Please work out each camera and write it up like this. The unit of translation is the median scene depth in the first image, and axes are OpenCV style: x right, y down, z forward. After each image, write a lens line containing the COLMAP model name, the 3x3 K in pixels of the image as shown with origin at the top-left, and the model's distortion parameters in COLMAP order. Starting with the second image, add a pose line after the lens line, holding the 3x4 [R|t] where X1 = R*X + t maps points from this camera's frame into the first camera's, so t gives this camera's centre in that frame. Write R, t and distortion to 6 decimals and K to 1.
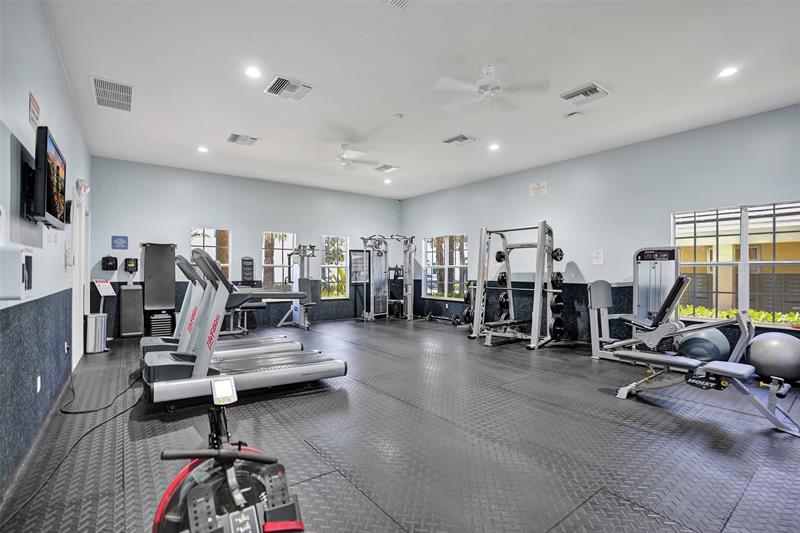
lens RADIAL K [[386.4, 0, 400.0], [0, 386.4, 266.5], [0, 0, 1]] dist [-0.019557, 0.000141]
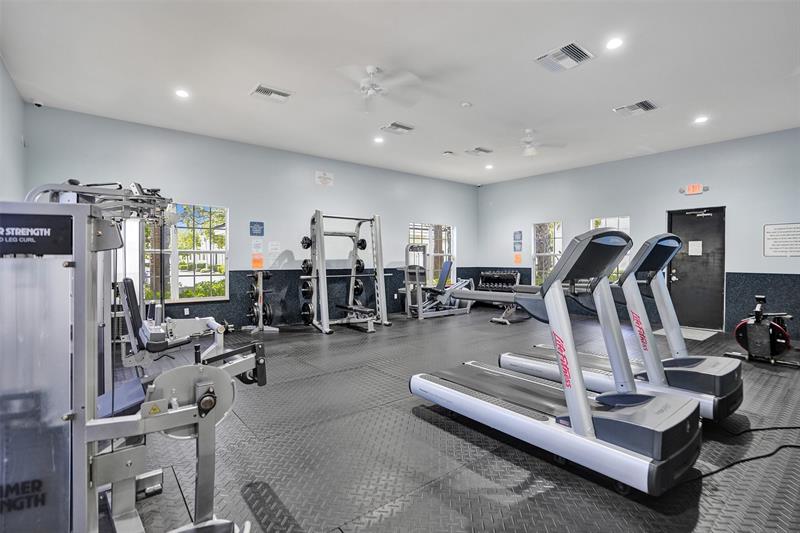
lens RADIAL K [[386.4, 0, 400.0], [0, 386.4, 266.5], [0, 0, 1]] dist [-0.019557, 0.000141]
pose [[-0.025243, -0.018544, 0.999509, -0.745175], [-0.008680, 0.999794, 0.018330, 0.013461], [-0.999644, -0.008213, -0.025399, 0.900129]]
